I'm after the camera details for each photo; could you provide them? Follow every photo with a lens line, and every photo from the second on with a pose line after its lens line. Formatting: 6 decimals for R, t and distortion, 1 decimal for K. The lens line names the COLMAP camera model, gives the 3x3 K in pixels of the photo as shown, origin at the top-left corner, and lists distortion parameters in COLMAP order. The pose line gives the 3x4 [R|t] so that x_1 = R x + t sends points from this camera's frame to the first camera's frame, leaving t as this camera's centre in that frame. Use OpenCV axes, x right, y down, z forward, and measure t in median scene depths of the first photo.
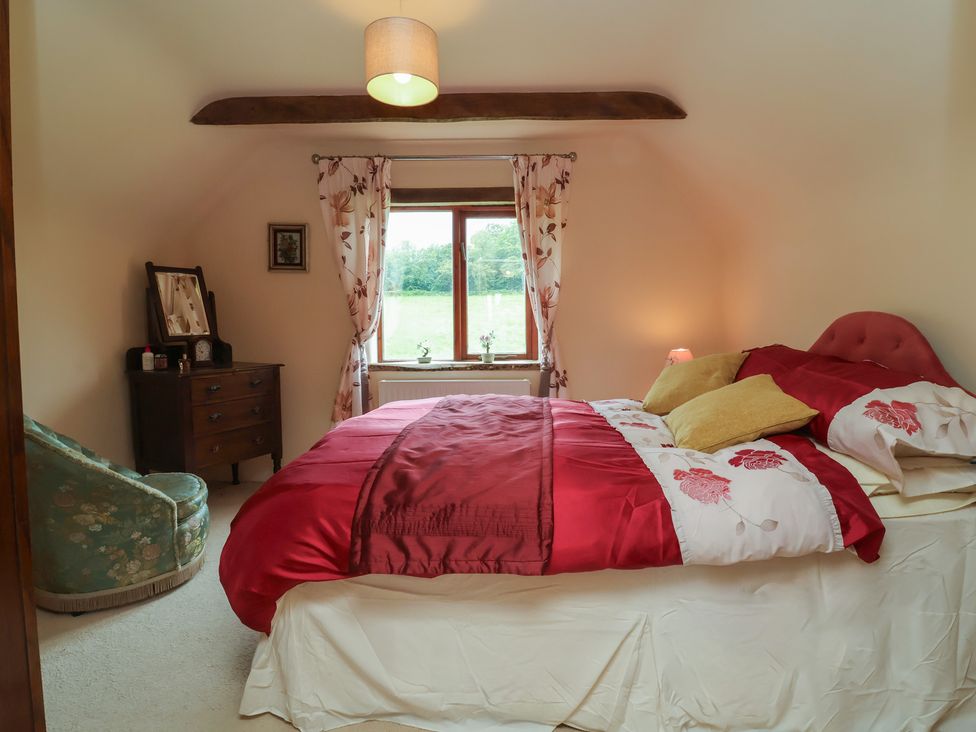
lens RADIAL K [[512.2, 0, 492.8], [0, 512.2, 356.5], [0, 0, 1]] dist [-0.001702, -0.011698]
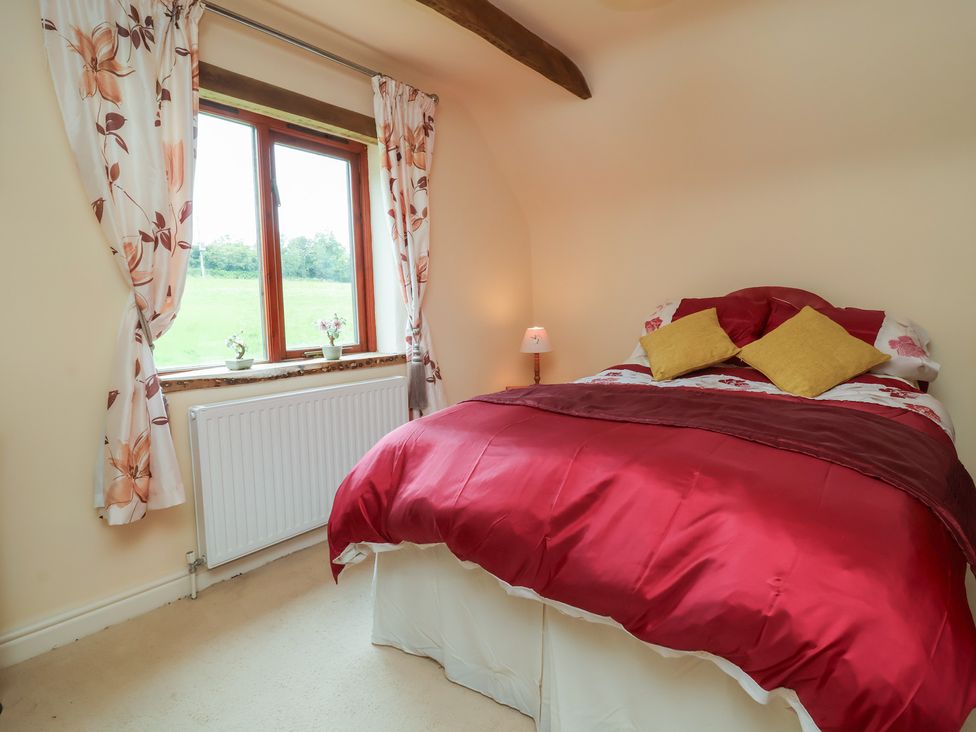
lens RADIAL K [[512.2, 0, 492.8], [0, 512.2, 356.5], [0, 0, 1]] dist [-0.001702, -0.011698]
pose [[0.627584, -0.079121, 0.774518, -0.443832], [0.071856, 0.996463, 0.043570, -0.007858], [-0.775225, 0.028310, 0.631050, 0.410506]]
